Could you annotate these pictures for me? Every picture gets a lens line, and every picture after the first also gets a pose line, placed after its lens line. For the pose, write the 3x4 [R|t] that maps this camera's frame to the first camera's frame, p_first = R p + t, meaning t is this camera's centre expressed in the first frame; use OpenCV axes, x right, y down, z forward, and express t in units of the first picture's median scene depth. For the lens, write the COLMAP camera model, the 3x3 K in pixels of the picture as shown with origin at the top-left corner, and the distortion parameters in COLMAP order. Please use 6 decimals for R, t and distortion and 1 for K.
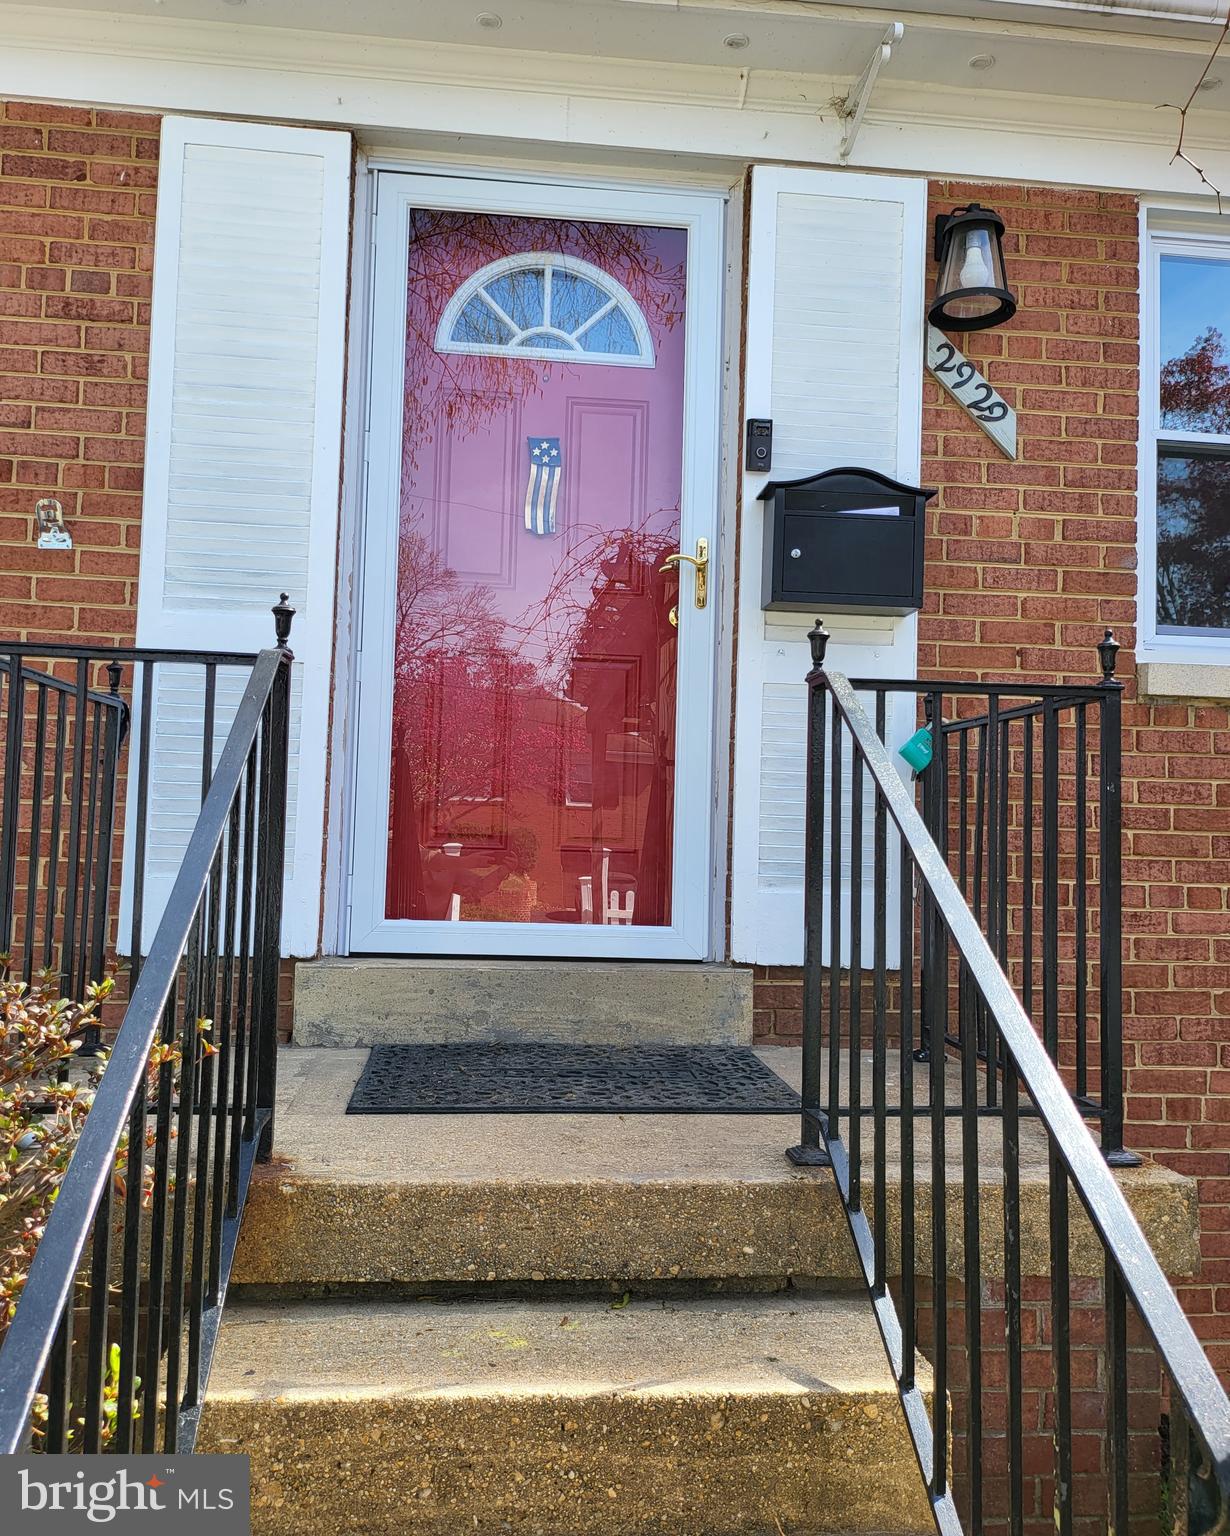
lens RADIAL K [[1184.6, 0, 606.1], [0, 1184.6, 777.0], [0, 0, 1]] dist [0.024873, -0.024037]
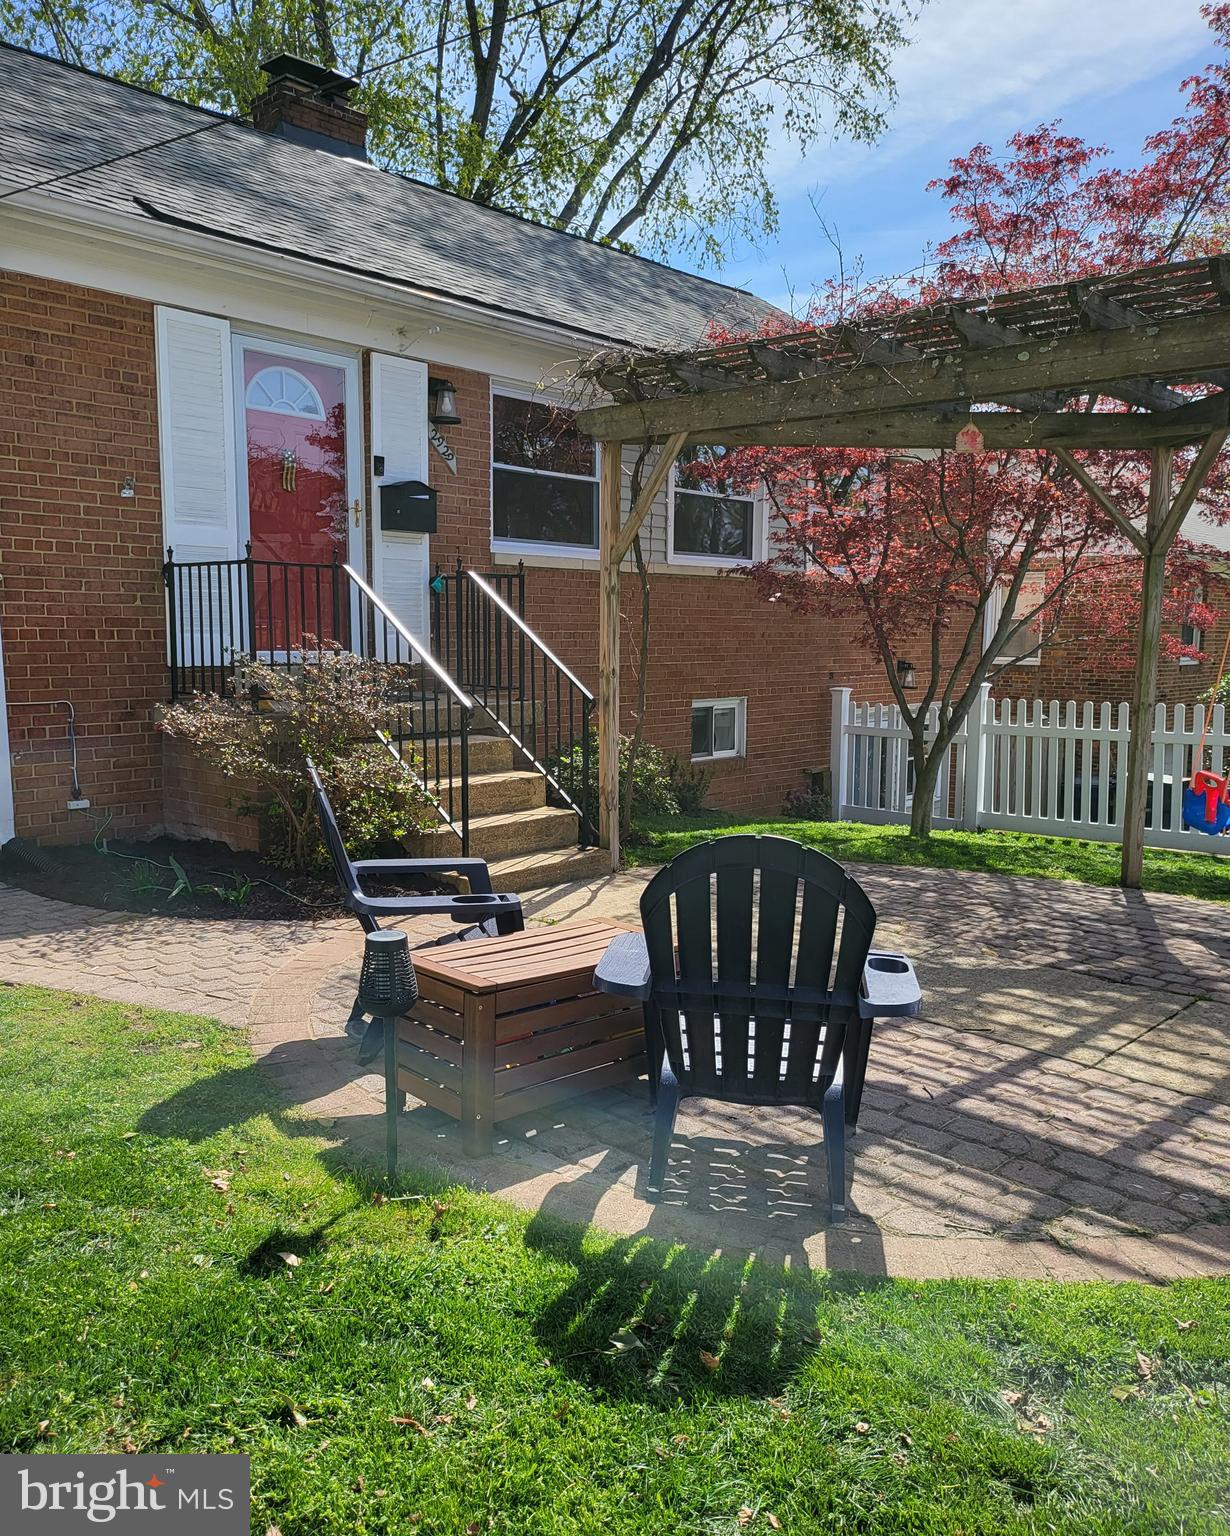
lens RADIAL K [[1184.6, 0, 623.5], [0, 1184.6, 768.4], [0, 0, 1]] dist [0.024873, -0.024037]
pose [[0.744229, -0.096888, 0.660860, -1.299423], [-0.034279, 0.982579, 0.182659, -0.121847], [-0.667044, -0.158594, 0.727942, -1.417848]]
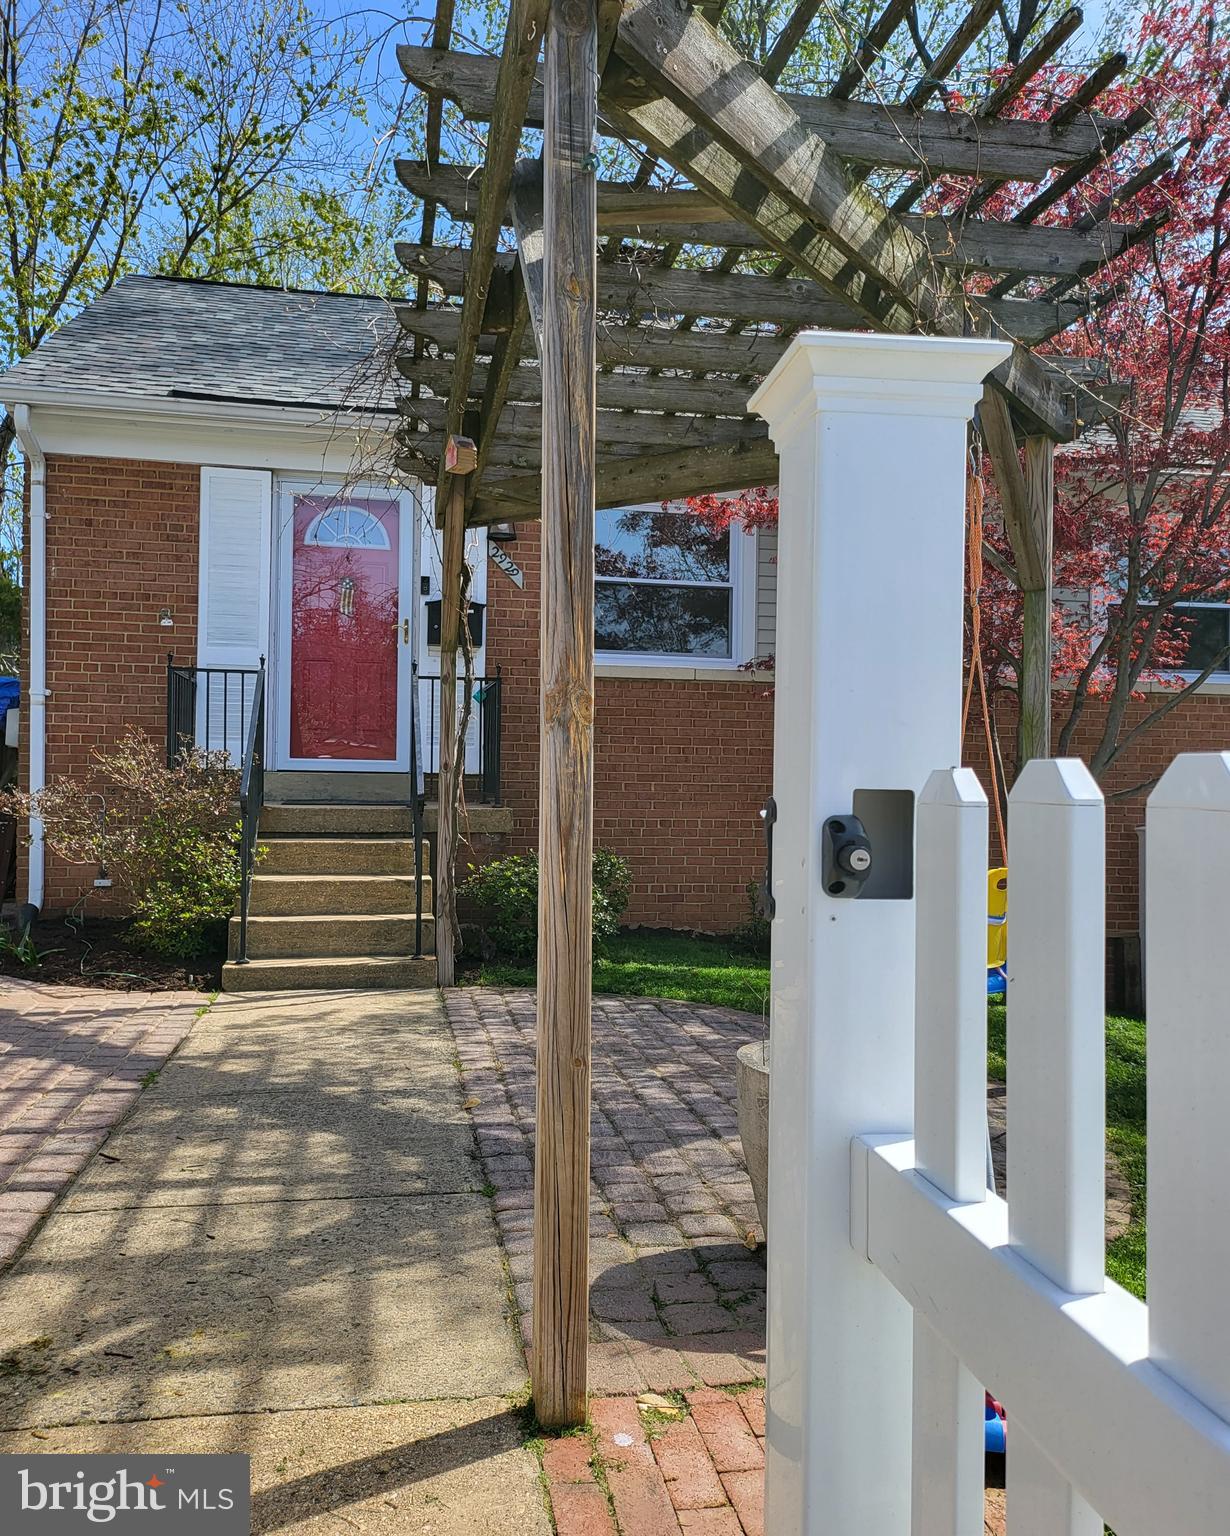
lens RADIAL K [[1184.6, 0, 623.3], [0, 1184.6, 775.7], [0, 0, 1]] dist [0.024873, -0.024037]
pose [[0.993683, -0.011942, 0.111586, 0.279095], [0.006325, 0.998701, 0.050561, 0.026950], [-0.112045, -0.049536, 0.992468, -1.853274]]
